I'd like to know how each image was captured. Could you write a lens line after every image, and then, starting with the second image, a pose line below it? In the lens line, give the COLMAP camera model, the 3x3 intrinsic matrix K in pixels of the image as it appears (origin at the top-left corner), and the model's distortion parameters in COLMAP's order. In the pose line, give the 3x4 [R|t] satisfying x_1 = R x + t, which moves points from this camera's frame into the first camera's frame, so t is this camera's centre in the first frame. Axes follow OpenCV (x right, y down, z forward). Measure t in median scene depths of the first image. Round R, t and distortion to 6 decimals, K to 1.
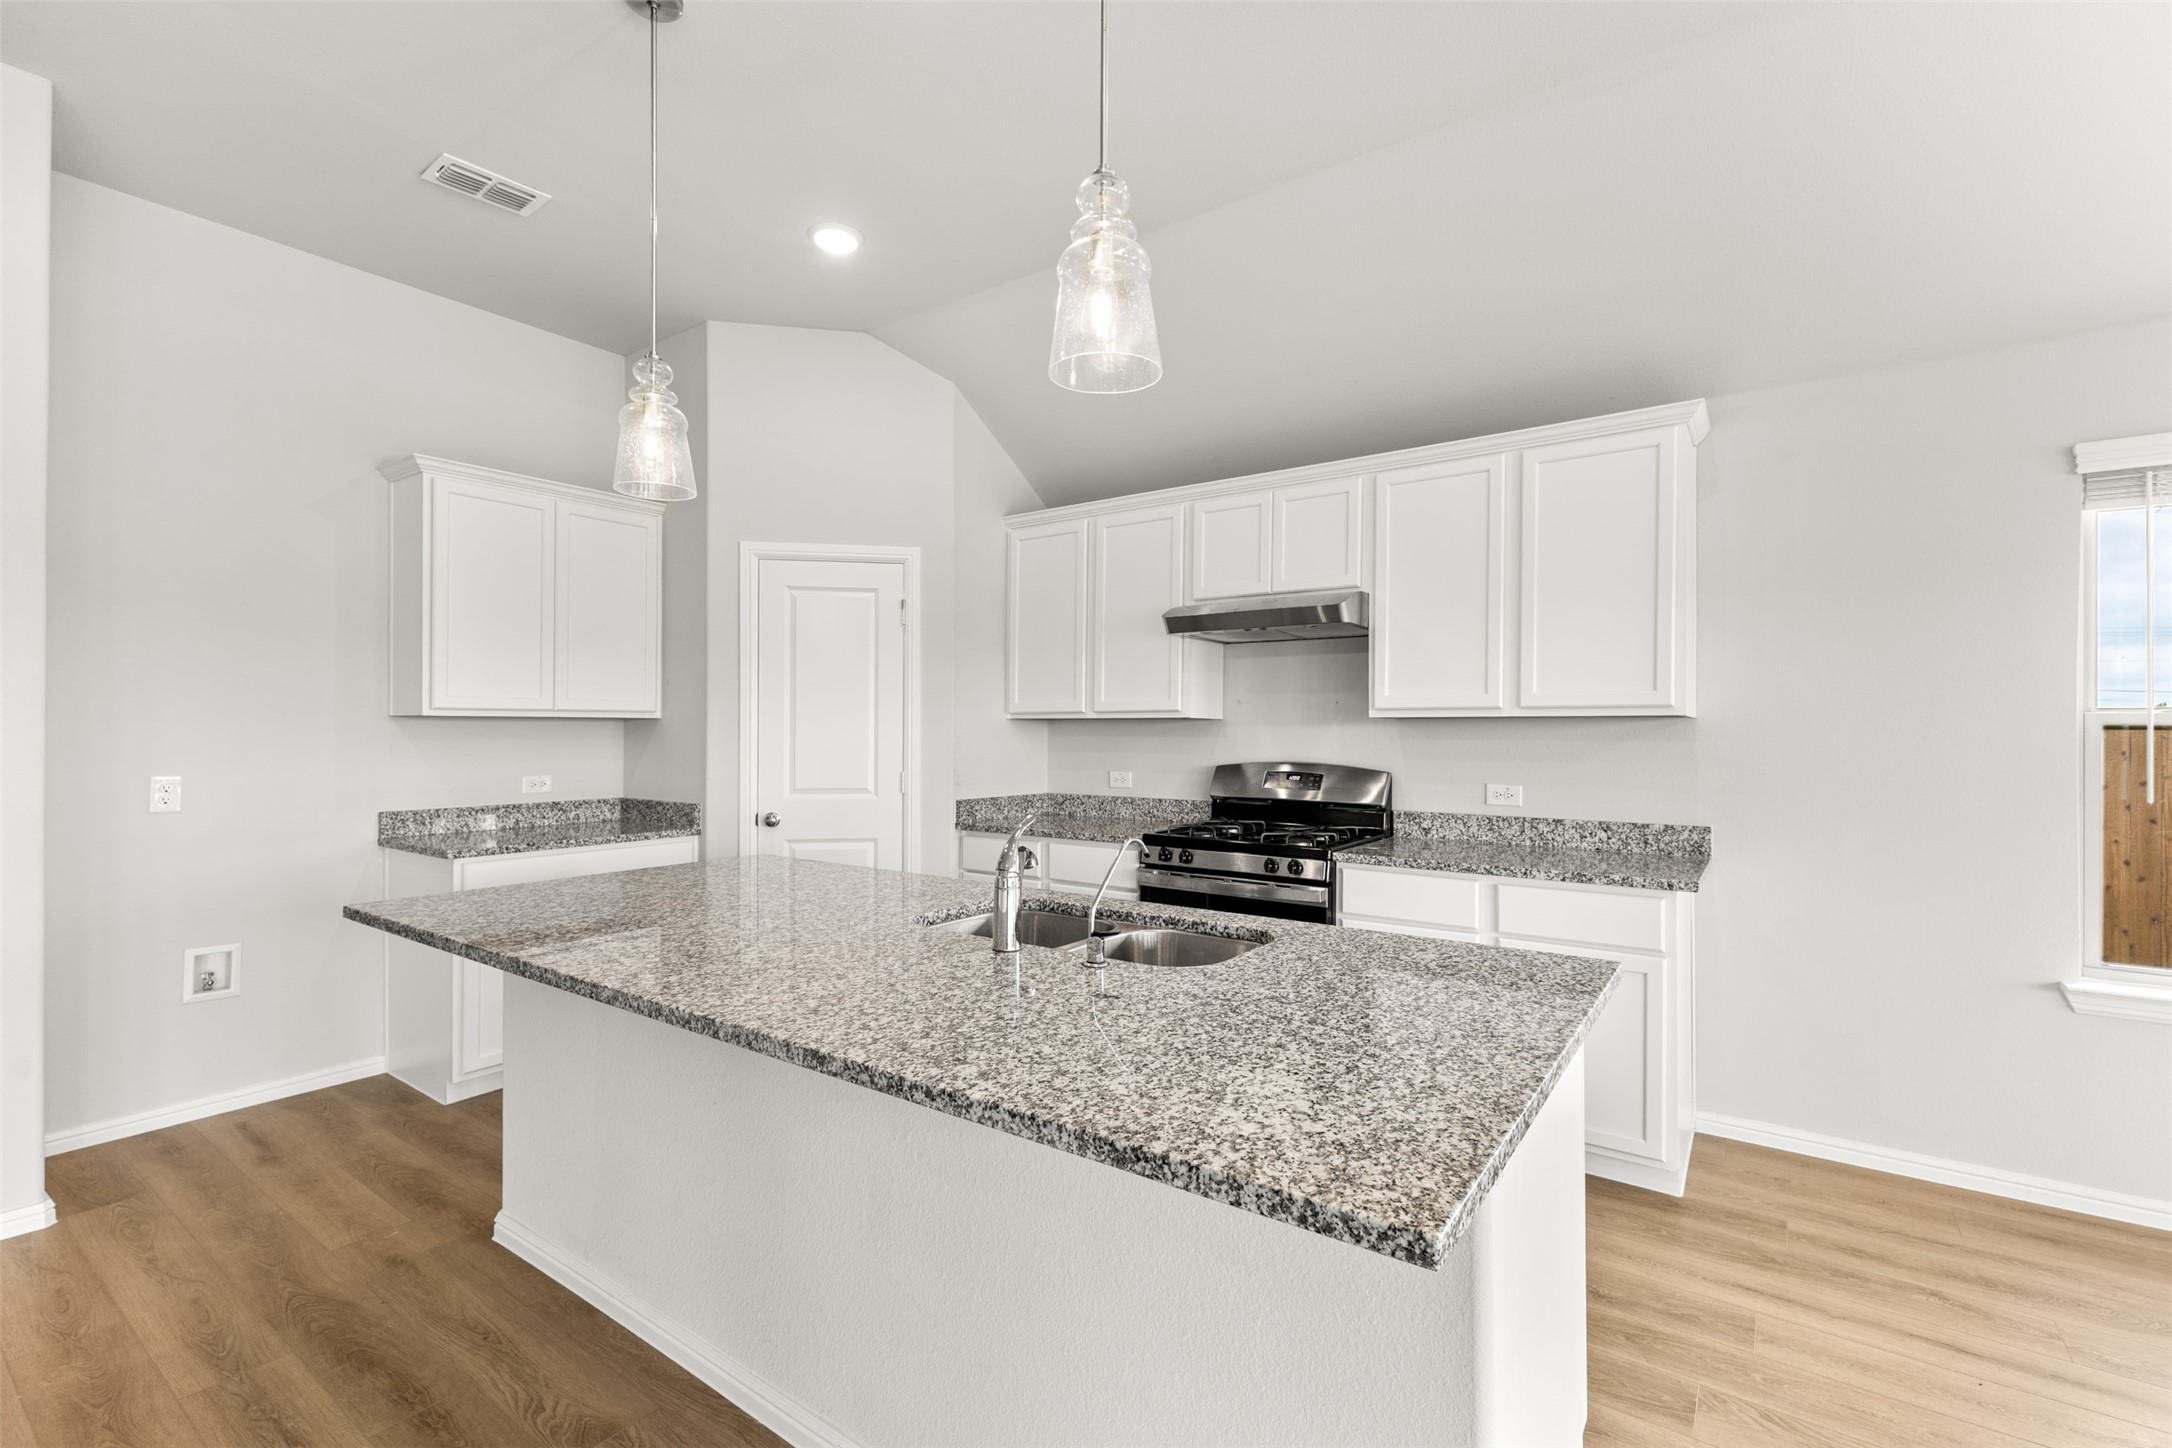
lens RADIAL K [[955.7, 0, 1095.4], [0, 955.7, 725.5], [0, 0, 1]] dist [0.012341, 0.000259]
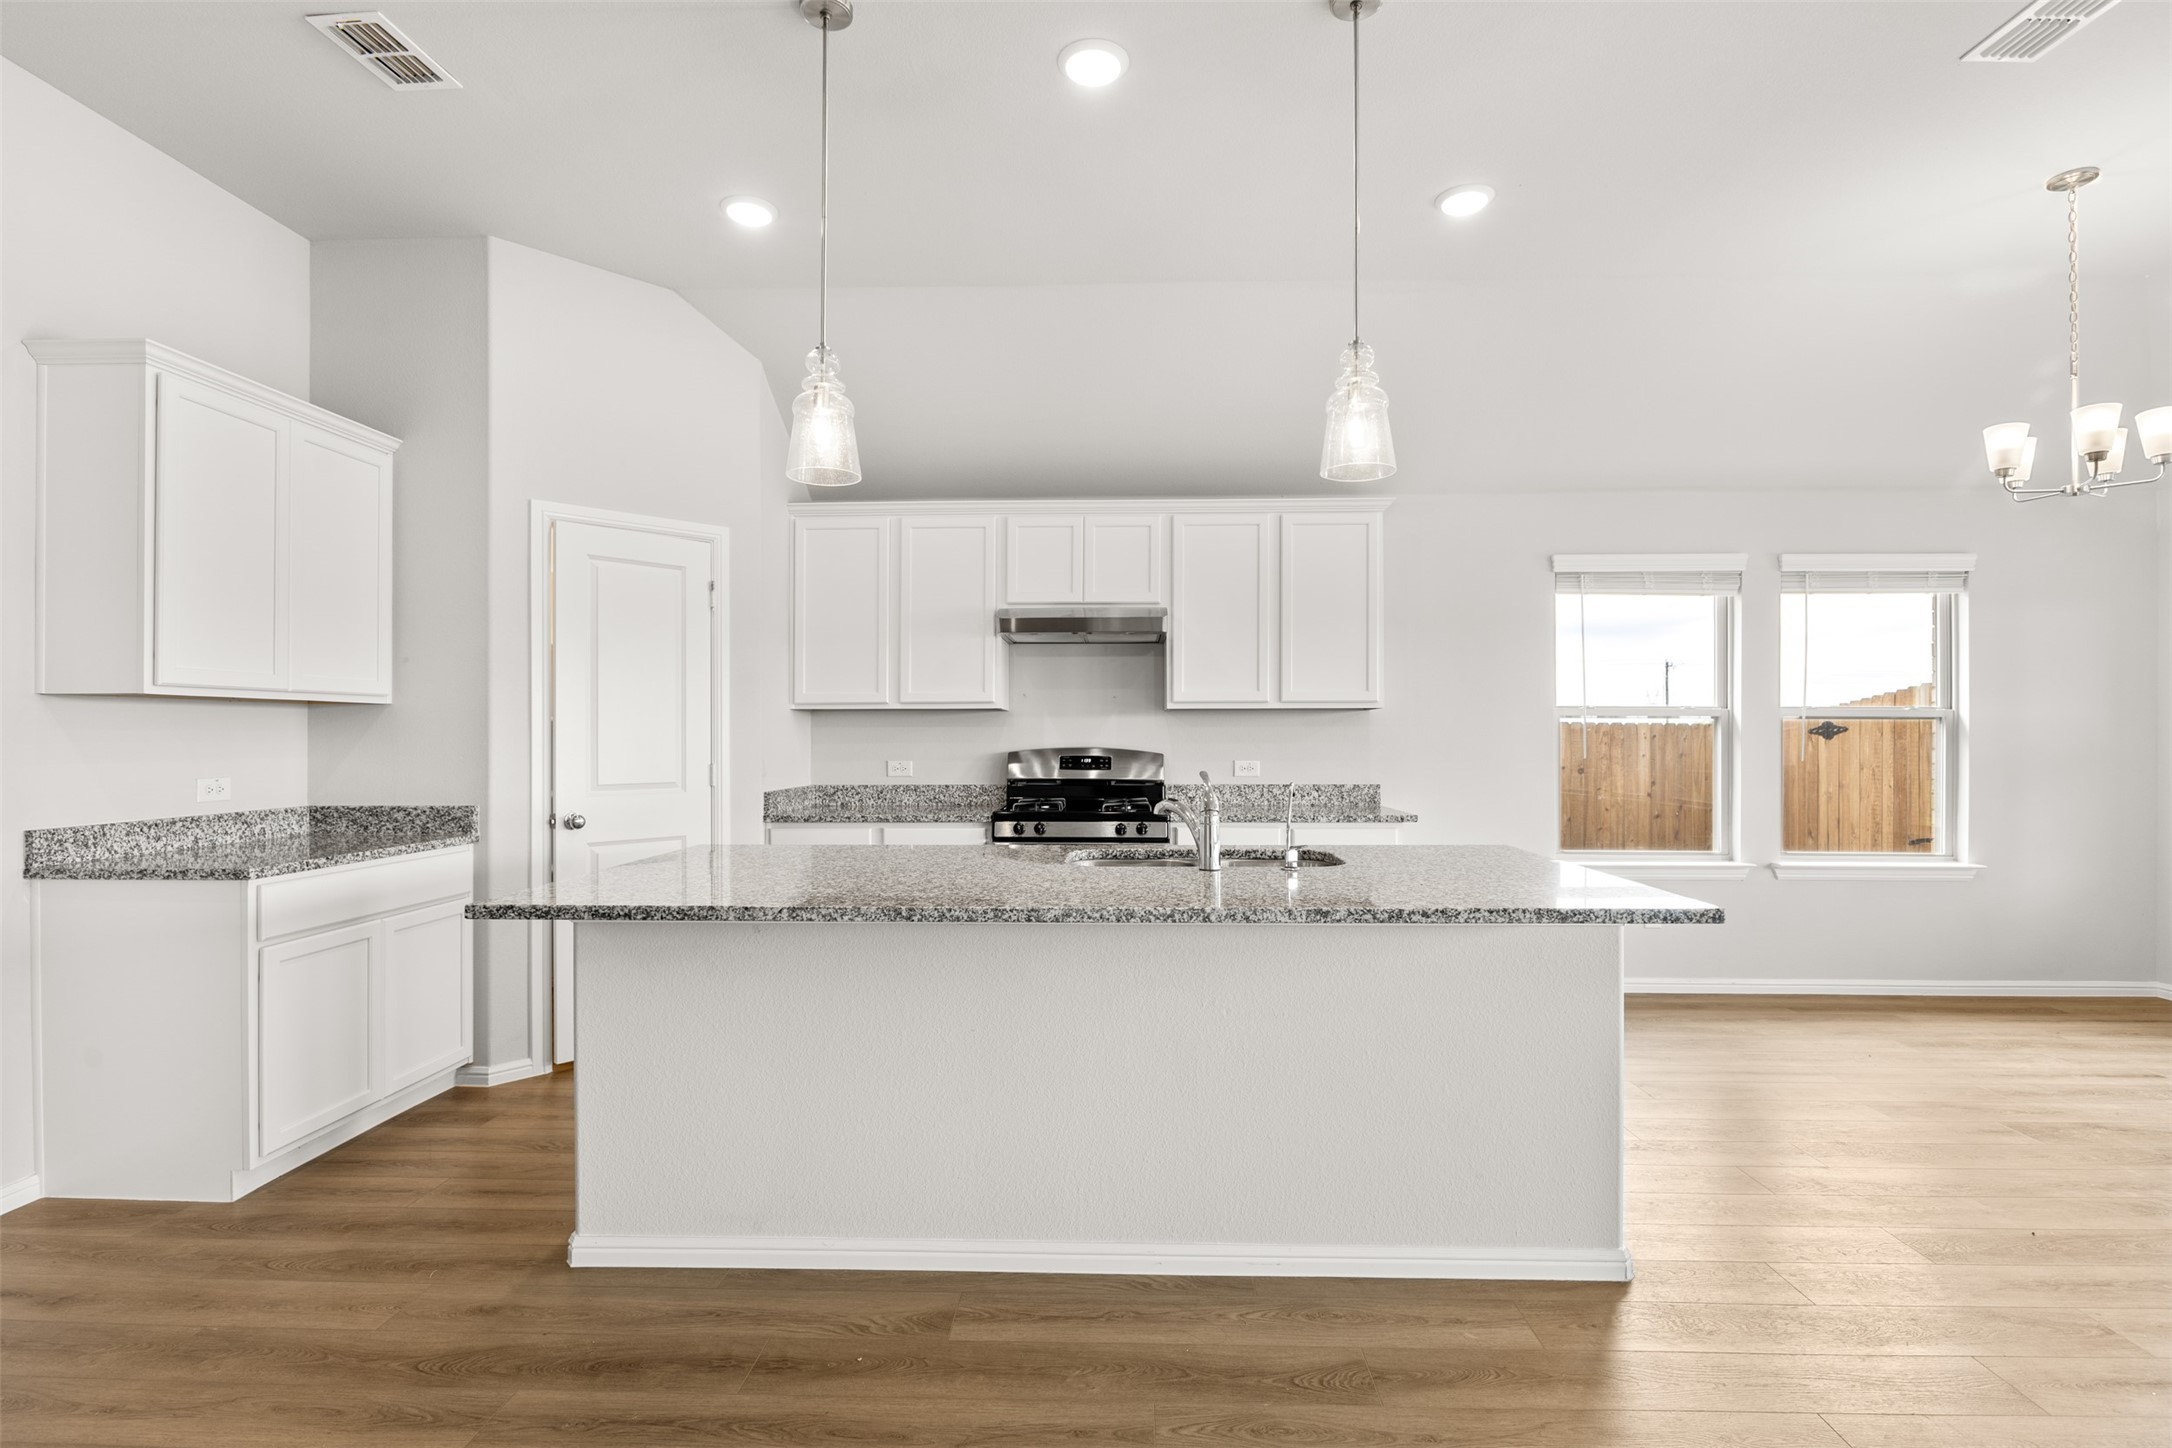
lens RADIAL K [[1025.1, 0, 1089.5], [0, 1025.1, 733.7], [0, 0, 1]] dist [0.004576, 0.000095]
pose [[0.831701, -0.003619, 0.555211, -0.505709], [0.001958, 0.999992, 0.003586, 0.017656], [-0.555220, -0.001895, 0.831702, -0.052538]]
